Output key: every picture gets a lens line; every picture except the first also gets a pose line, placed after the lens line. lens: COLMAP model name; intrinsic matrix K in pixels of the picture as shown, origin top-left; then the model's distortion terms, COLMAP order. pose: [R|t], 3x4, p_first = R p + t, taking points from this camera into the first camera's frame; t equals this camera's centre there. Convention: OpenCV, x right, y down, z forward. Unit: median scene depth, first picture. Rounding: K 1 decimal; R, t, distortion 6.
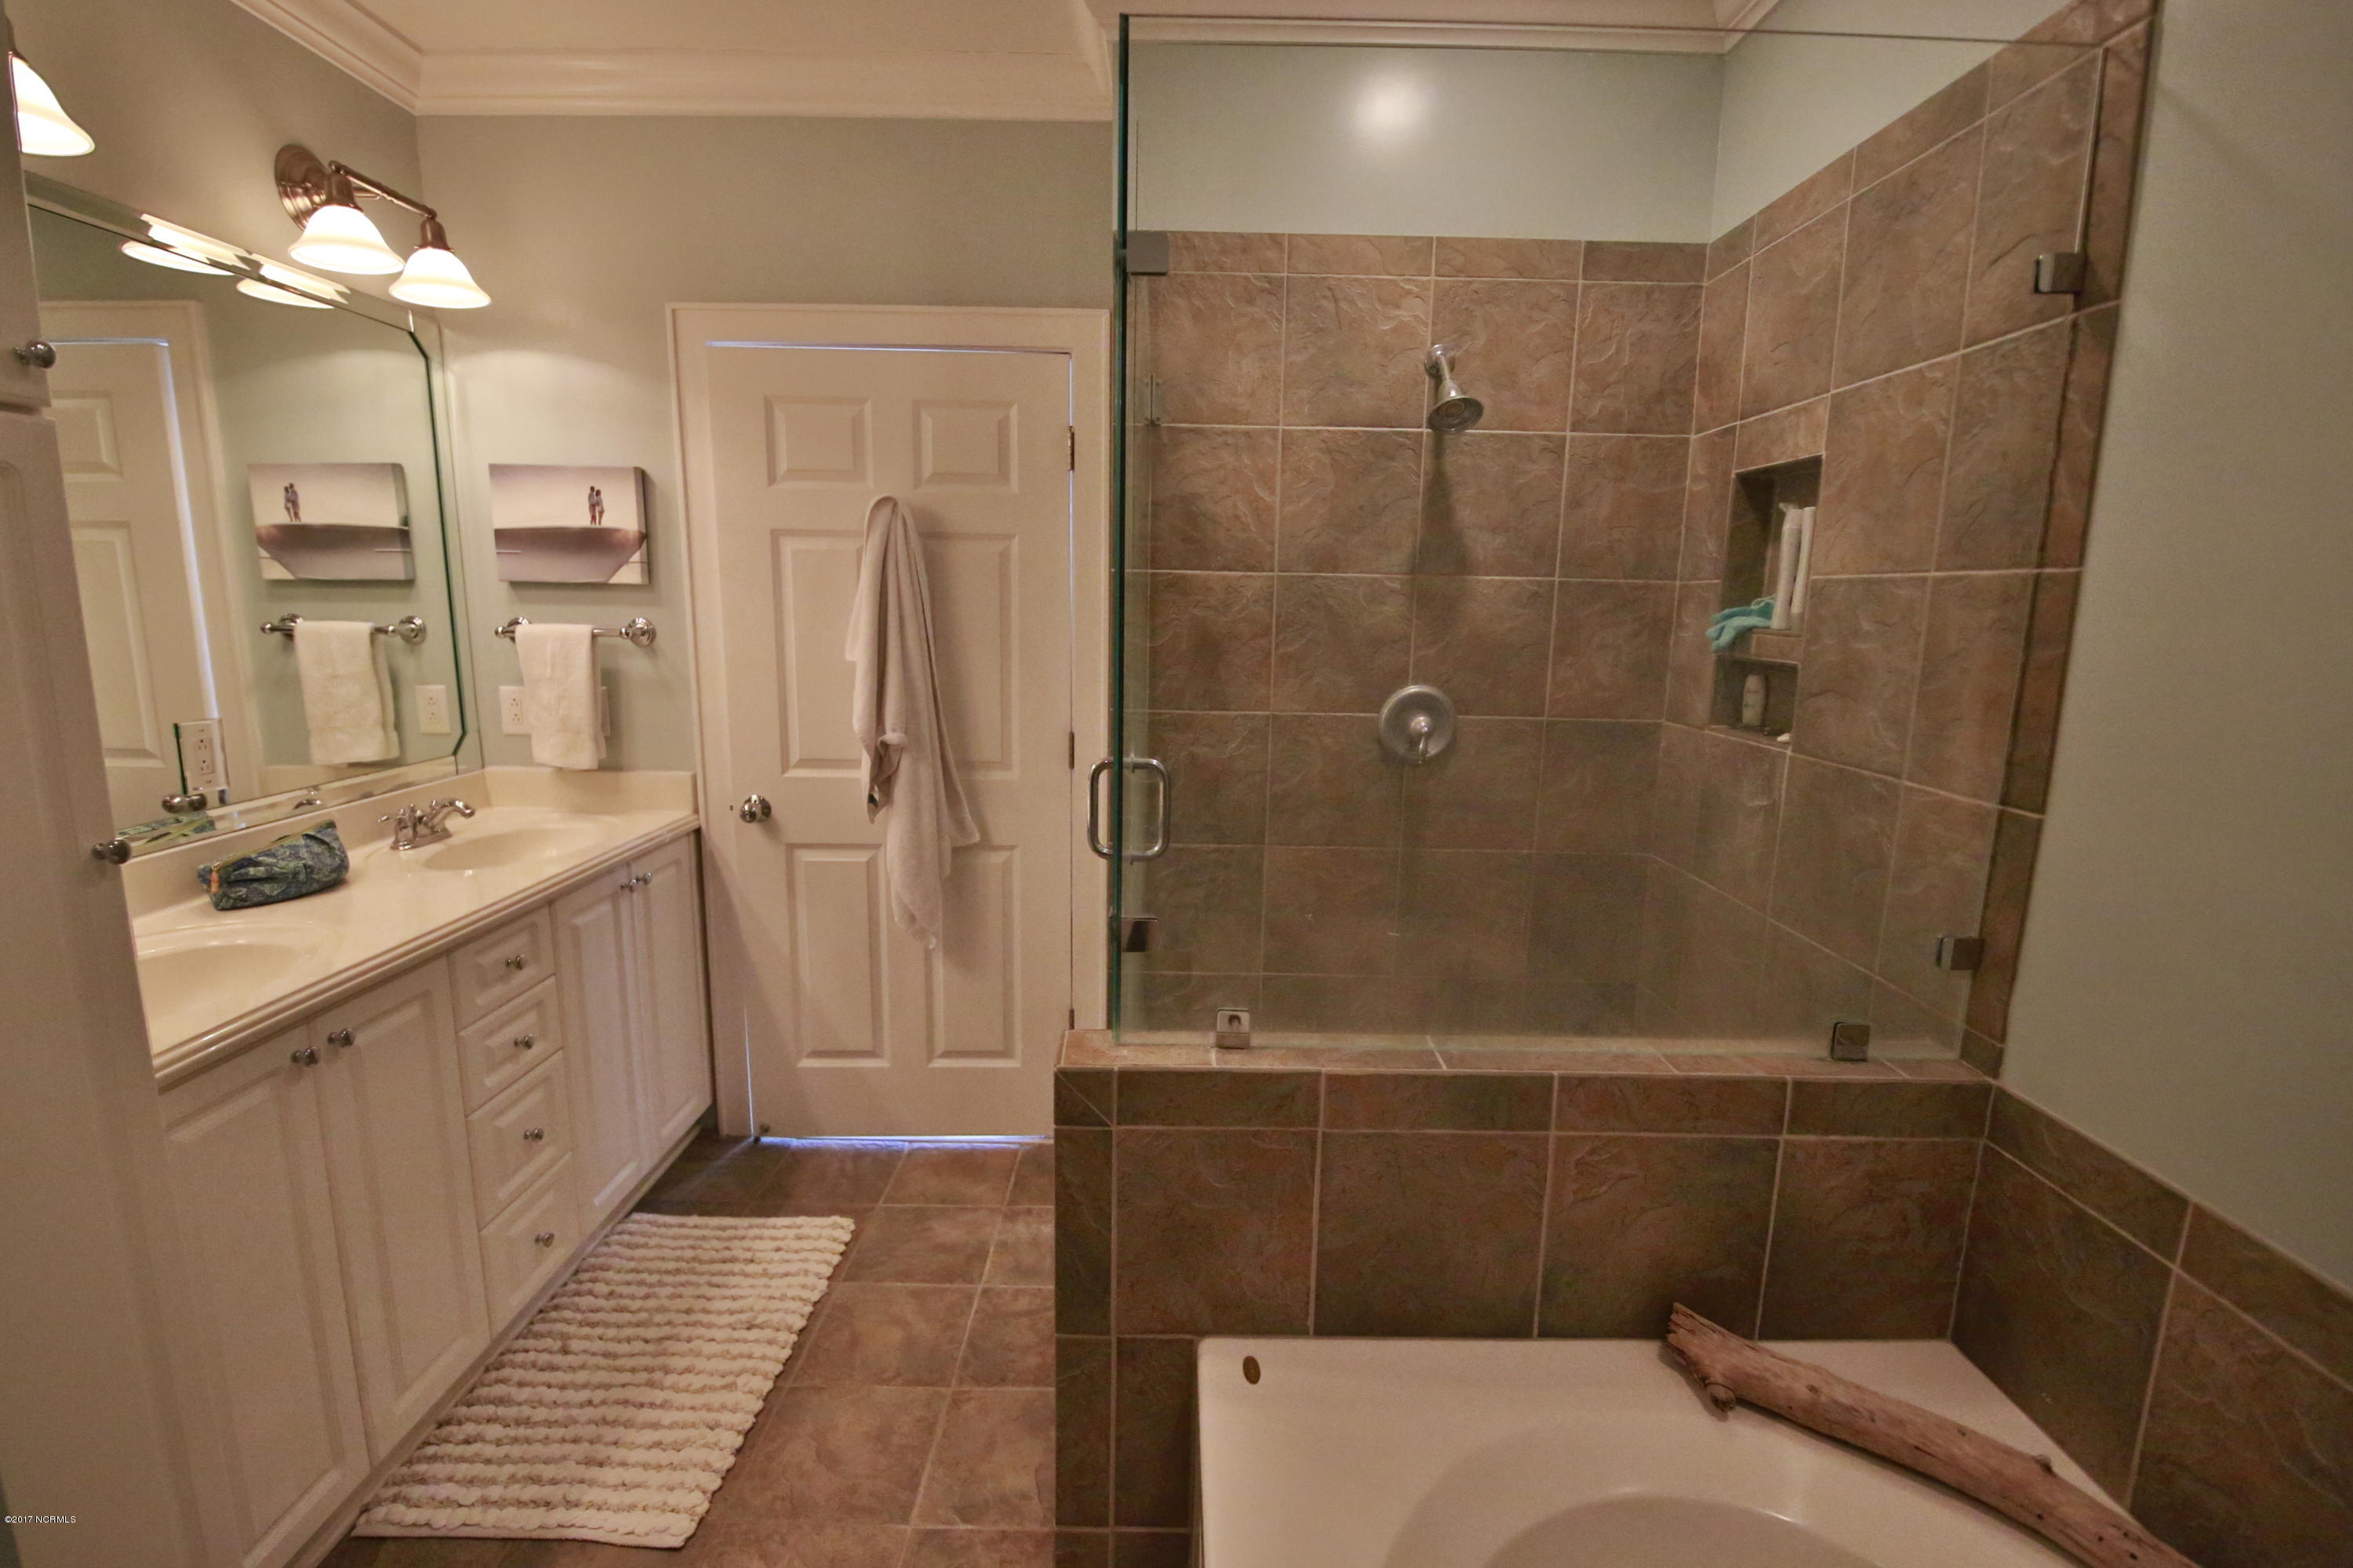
lens RADIAL K [[1077.7, 0, 1184.5], [0, 1077.7, 794.4], [0, 0, 1]] dist [-0.007596, -0.005286]
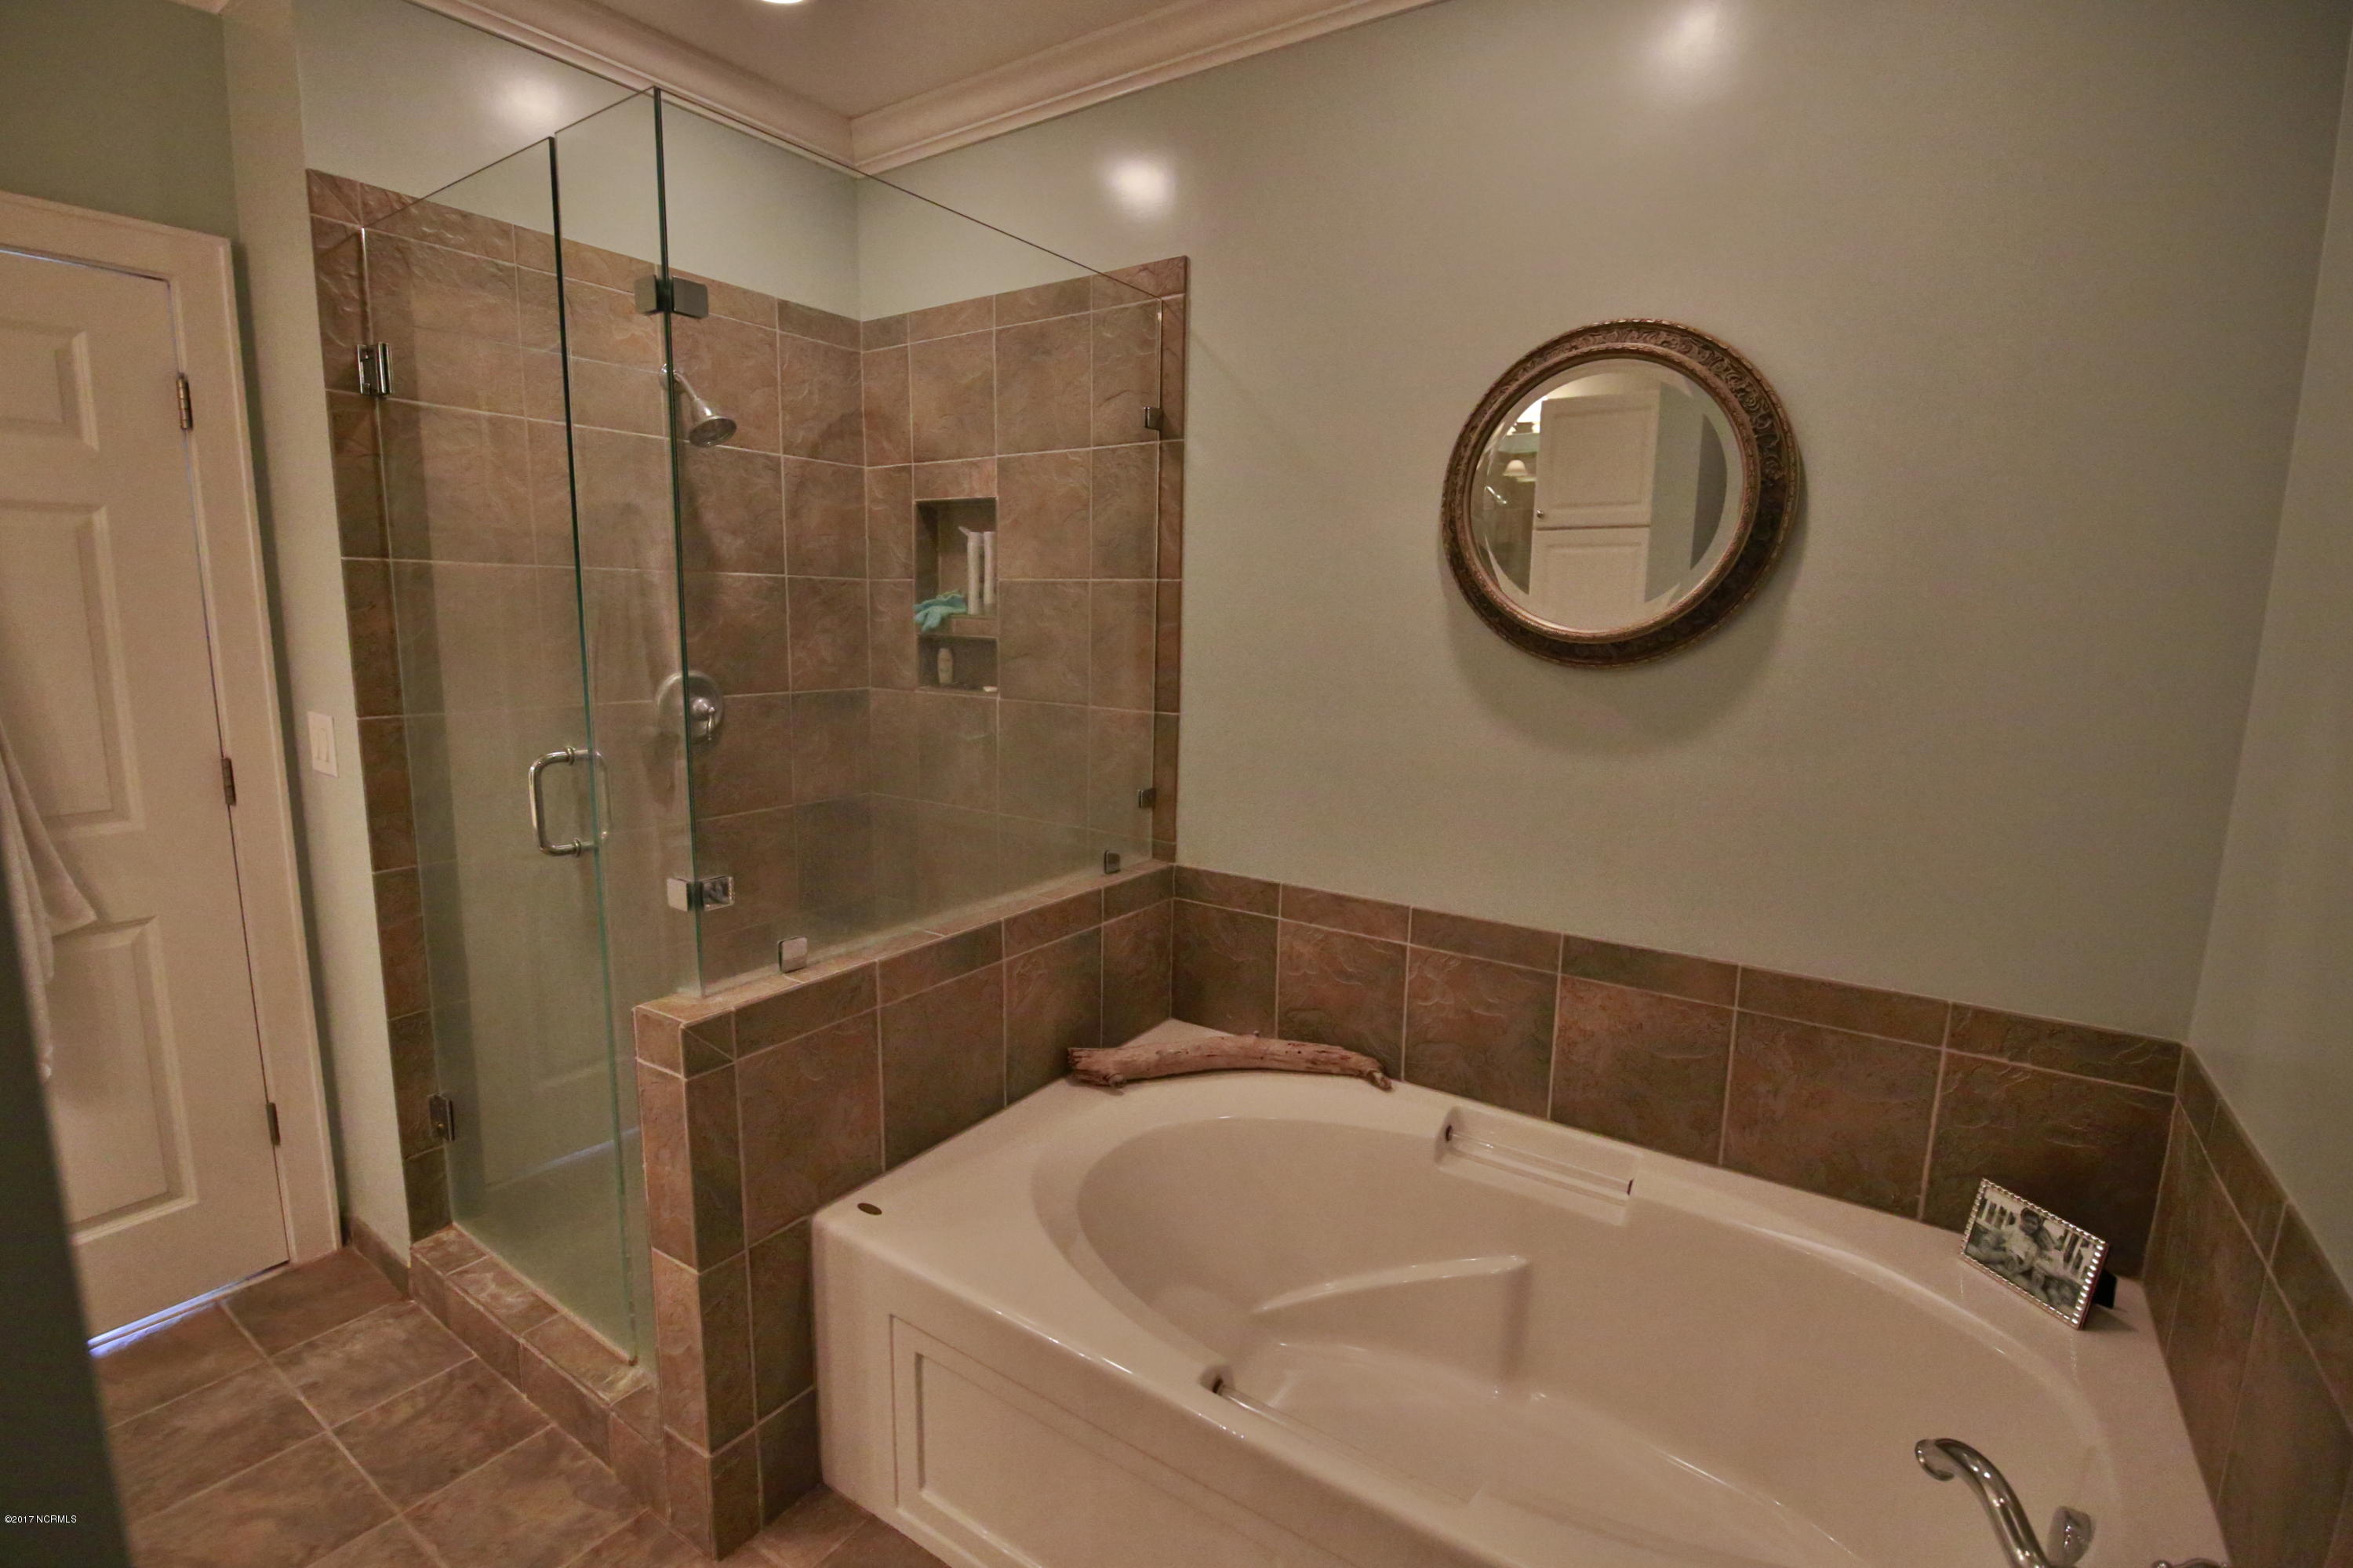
lens RADIAL K [[1077.7, 0, 1186.9], [0, 1077.7, 791.8], [0, 0, 1]] dist [-0.007596, -0.005286]
pose [[0.557091, -0.147550, 0.817238, -0.634757], [0.140090, 0.986683, 0.082647, 0.001607], [-0.818550, 0.068445, 0.570343, -0.052571]]
